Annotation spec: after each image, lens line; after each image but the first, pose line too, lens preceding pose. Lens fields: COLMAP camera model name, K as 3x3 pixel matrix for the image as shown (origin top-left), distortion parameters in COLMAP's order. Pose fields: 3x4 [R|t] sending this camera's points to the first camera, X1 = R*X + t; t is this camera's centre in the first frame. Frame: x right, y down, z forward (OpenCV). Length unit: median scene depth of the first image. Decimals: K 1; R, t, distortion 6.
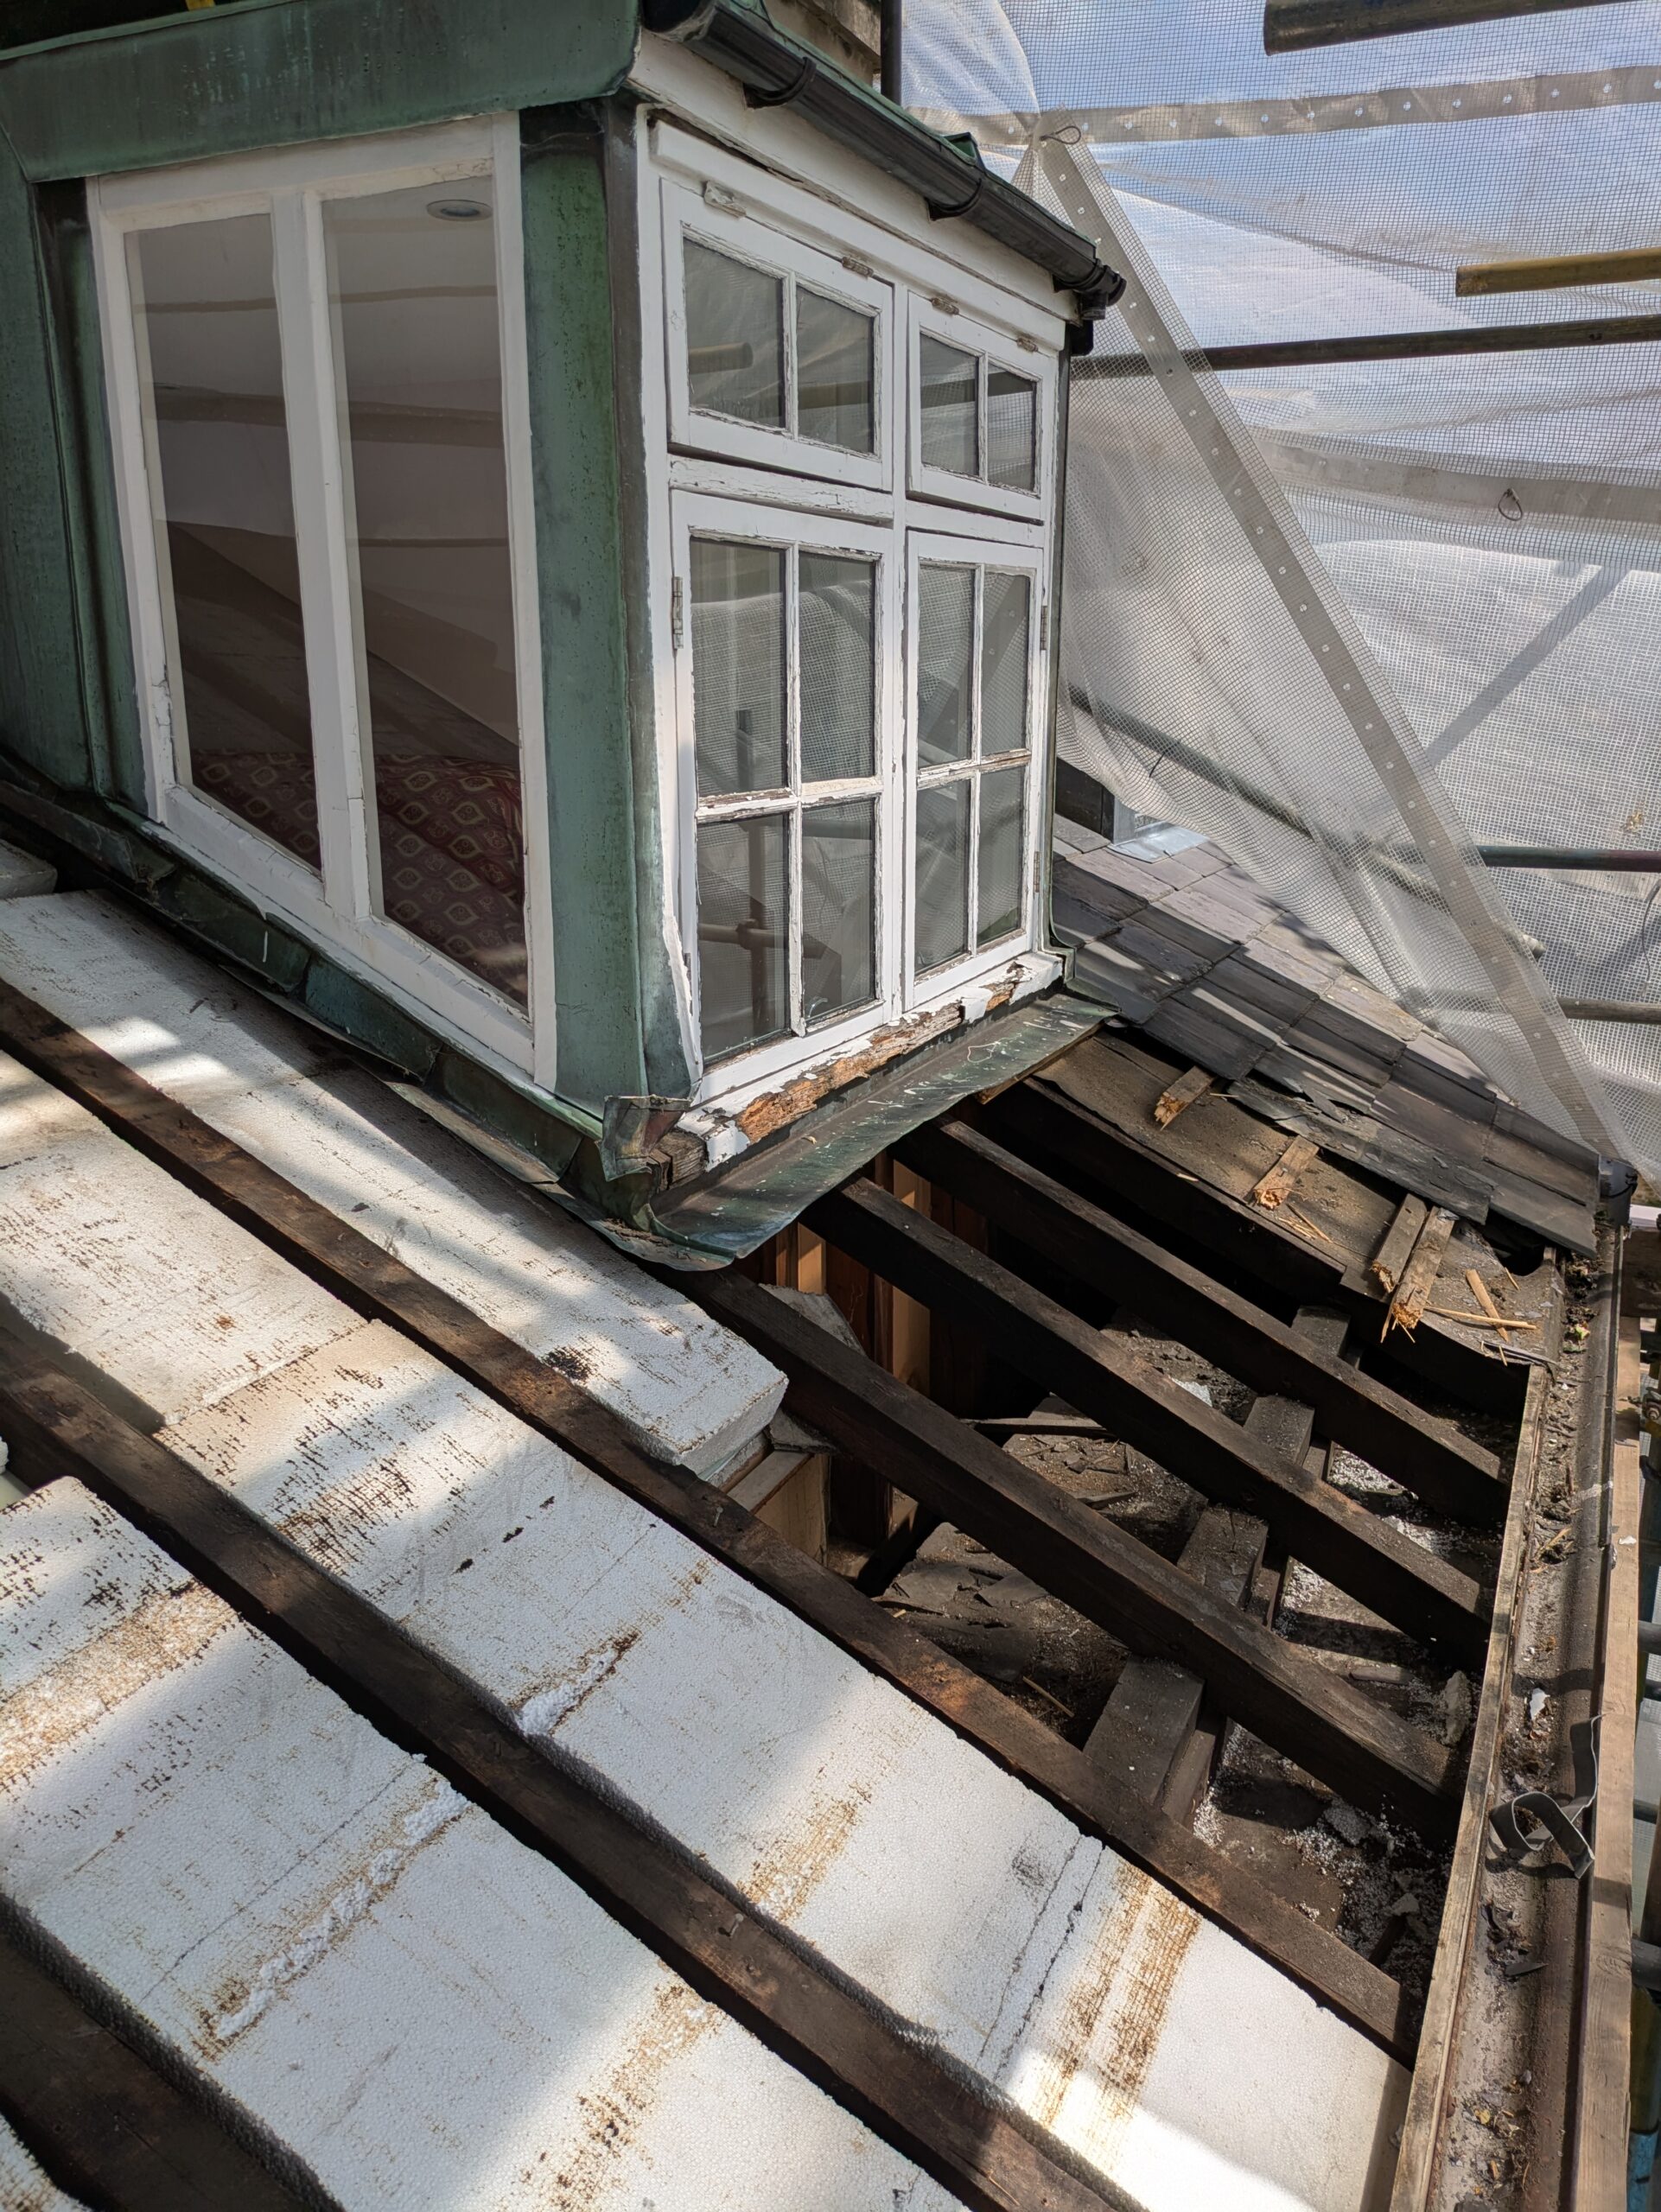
lens RADIAL K [[1725.9, 0, 830.5], [0, 1725.9, 1106.0], [0, 0, 1]] dist [0.078581, -0.093271]
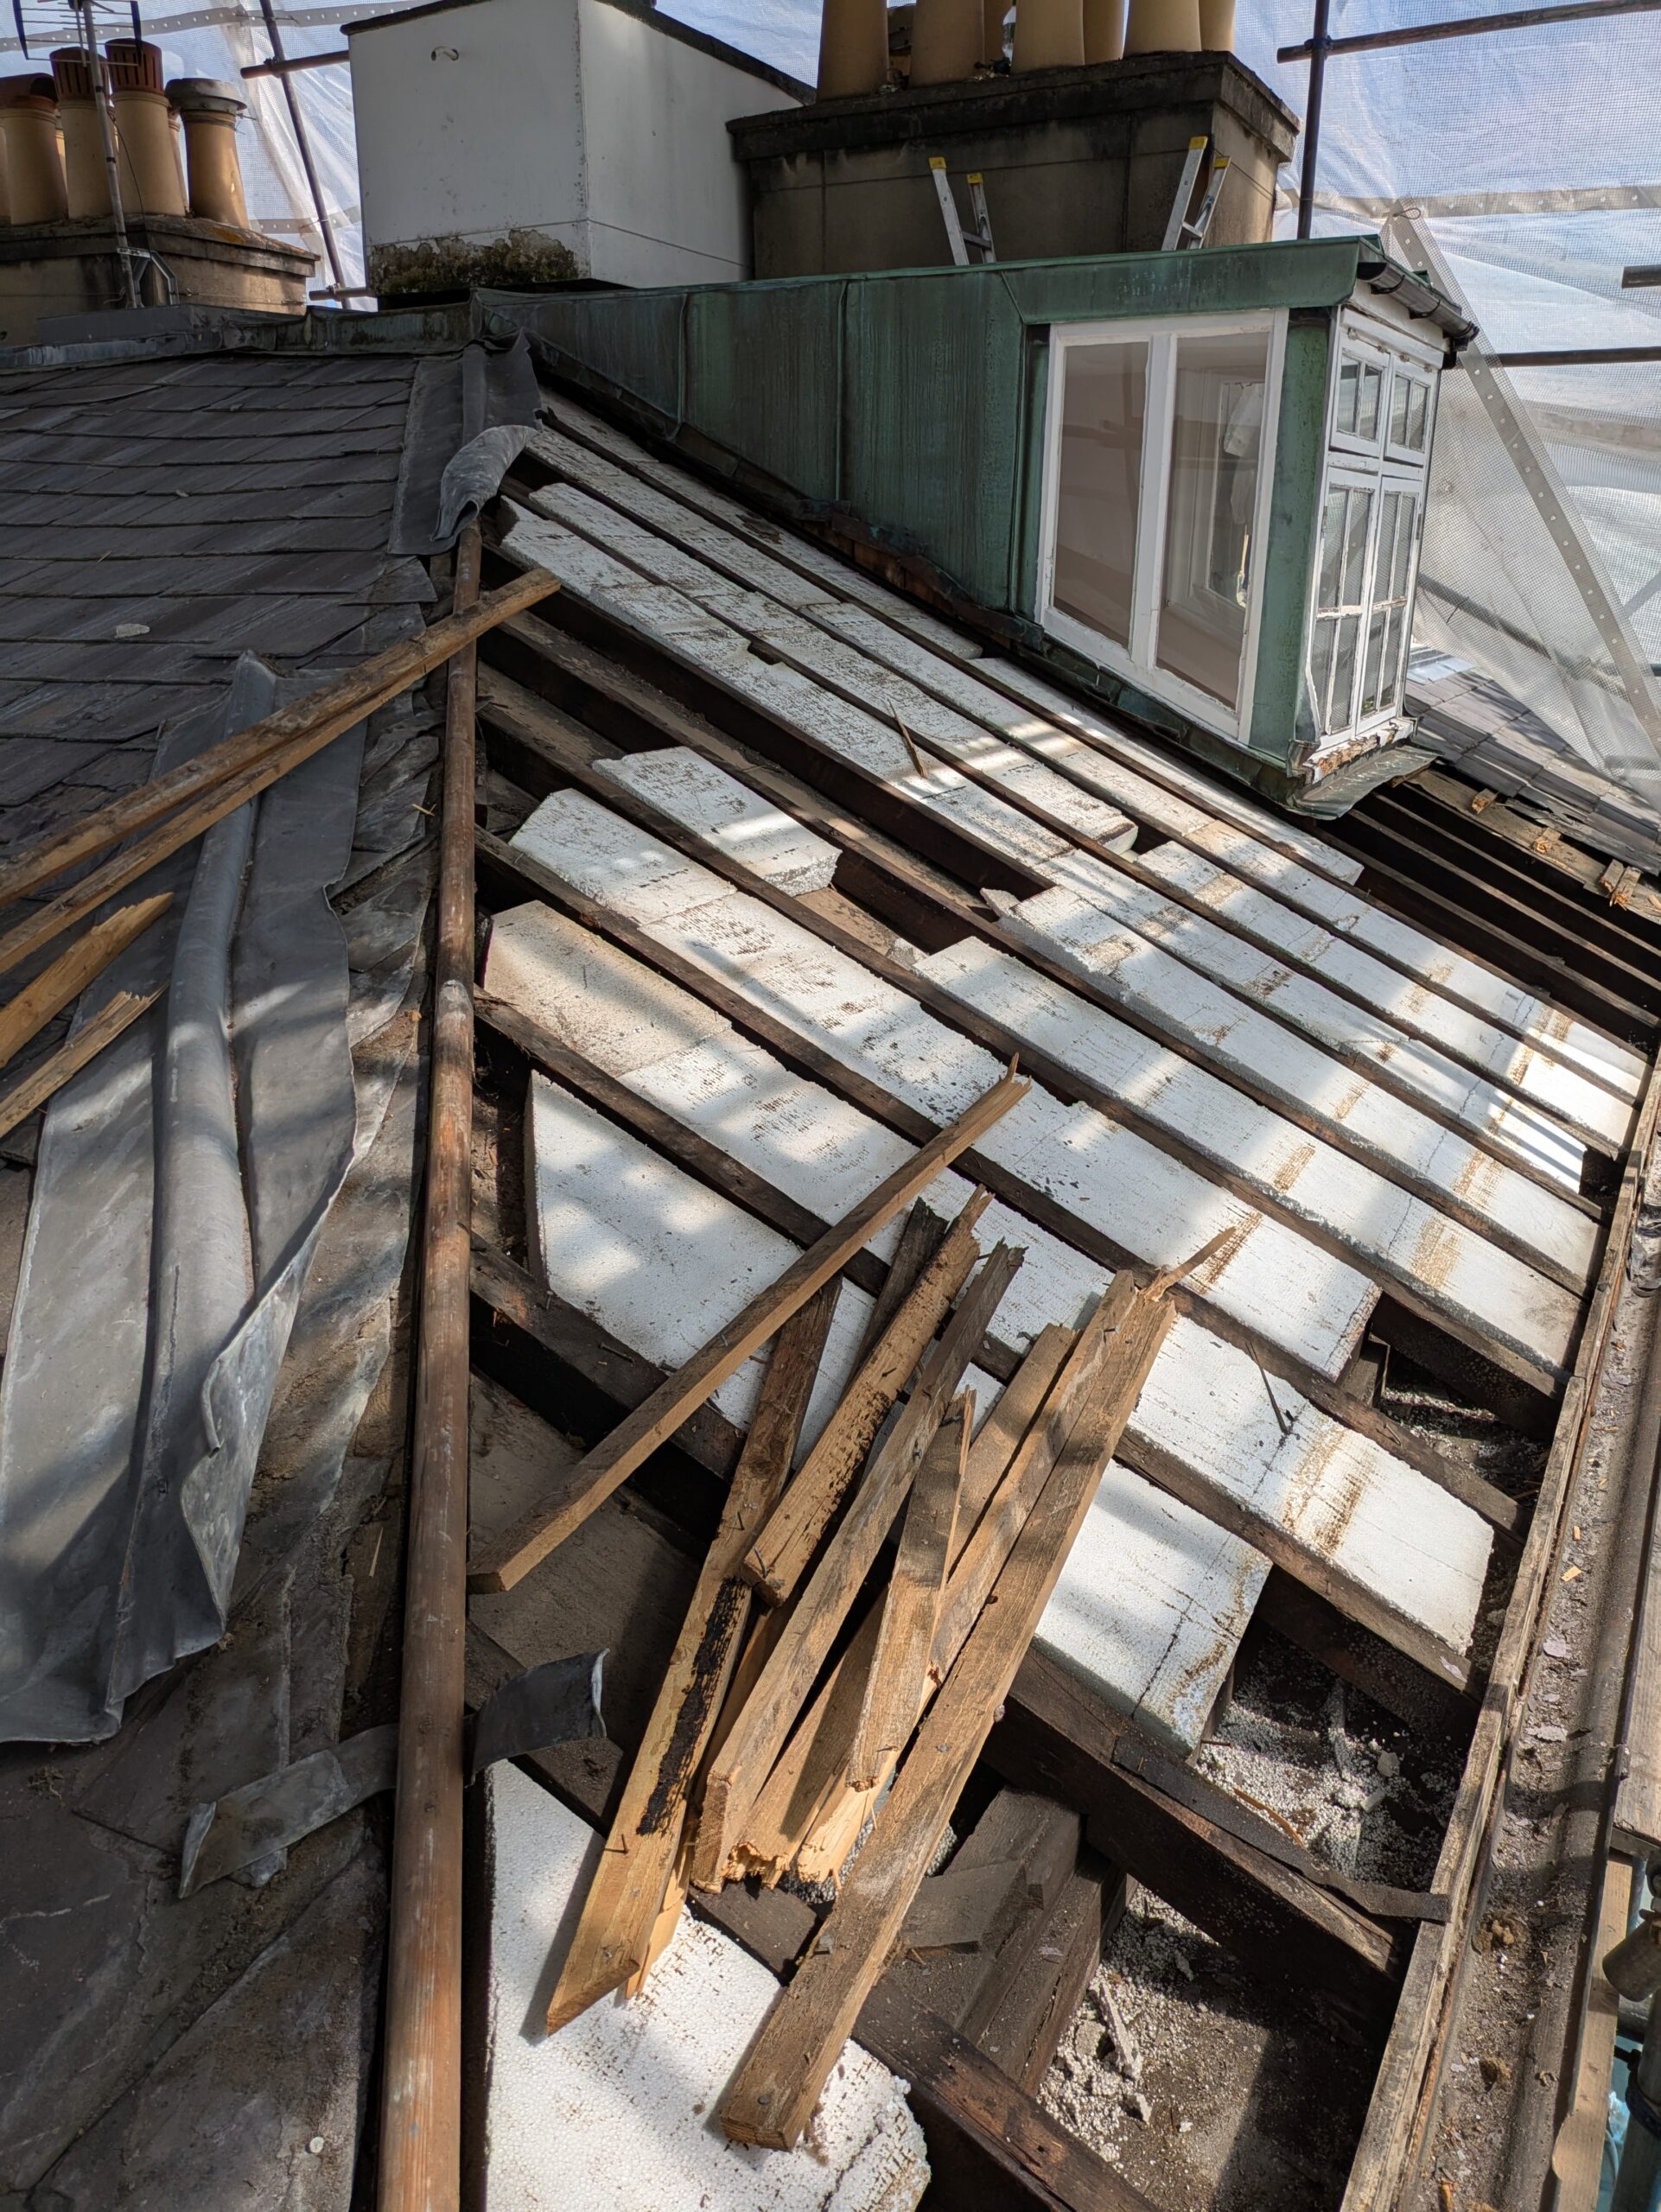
lens RADIAL K [[1725.9, 0, 830.5], [0, 1725.9, 1106.0], [0, 0, 1]] dist [0.078581, -0.093271]
pose [[0.998897, 0.019871, -0.042535, -0.429262], [-0.017440, 0.998234, 0.056784, 0.244574], [0.043588, -0.055980, 0.997480, -0.917475]]
